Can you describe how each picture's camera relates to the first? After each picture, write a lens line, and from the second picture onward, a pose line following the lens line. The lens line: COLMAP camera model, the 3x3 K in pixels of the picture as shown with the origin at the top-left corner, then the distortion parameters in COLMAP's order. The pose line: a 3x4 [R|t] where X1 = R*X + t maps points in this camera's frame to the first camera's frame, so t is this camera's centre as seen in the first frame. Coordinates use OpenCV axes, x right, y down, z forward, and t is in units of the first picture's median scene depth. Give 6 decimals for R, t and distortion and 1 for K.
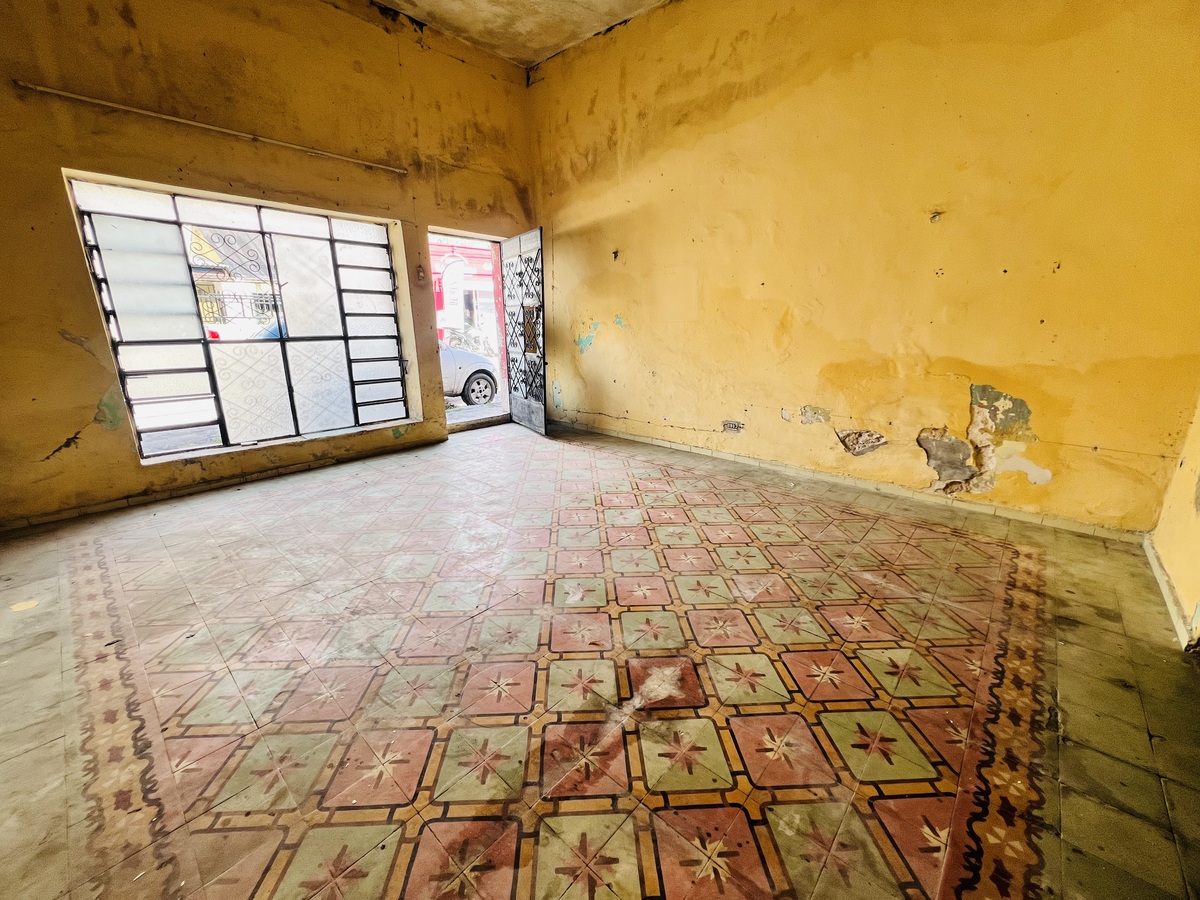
lens RADIAL K [[479.4, 0, 596.5], [0, 479.4, 450.4], [0, 0, 1]] dist [-0.000982, 0.000547]
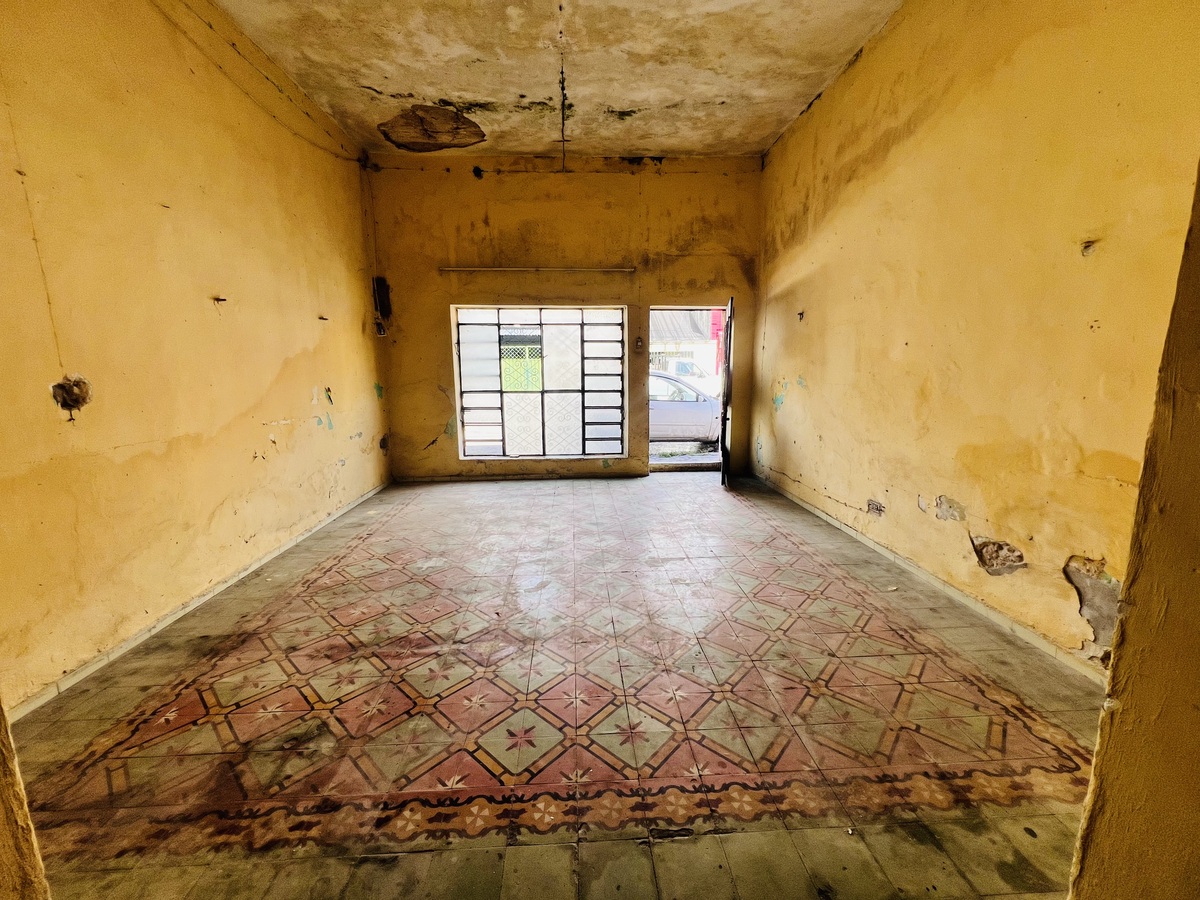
lens RADIAL K [[479.4, 0, 596.5], [0, 479.4, 450.4], [0, 0, 1]] dist [-0.000982, 0.000547]
pose [[0.711073, 0.114190, -0.693784, 0.571159], [-0.179259, 0.983559, -0.021841, -0.048291], [0.679883, 0.139898, 0.719852, 0.053804]]
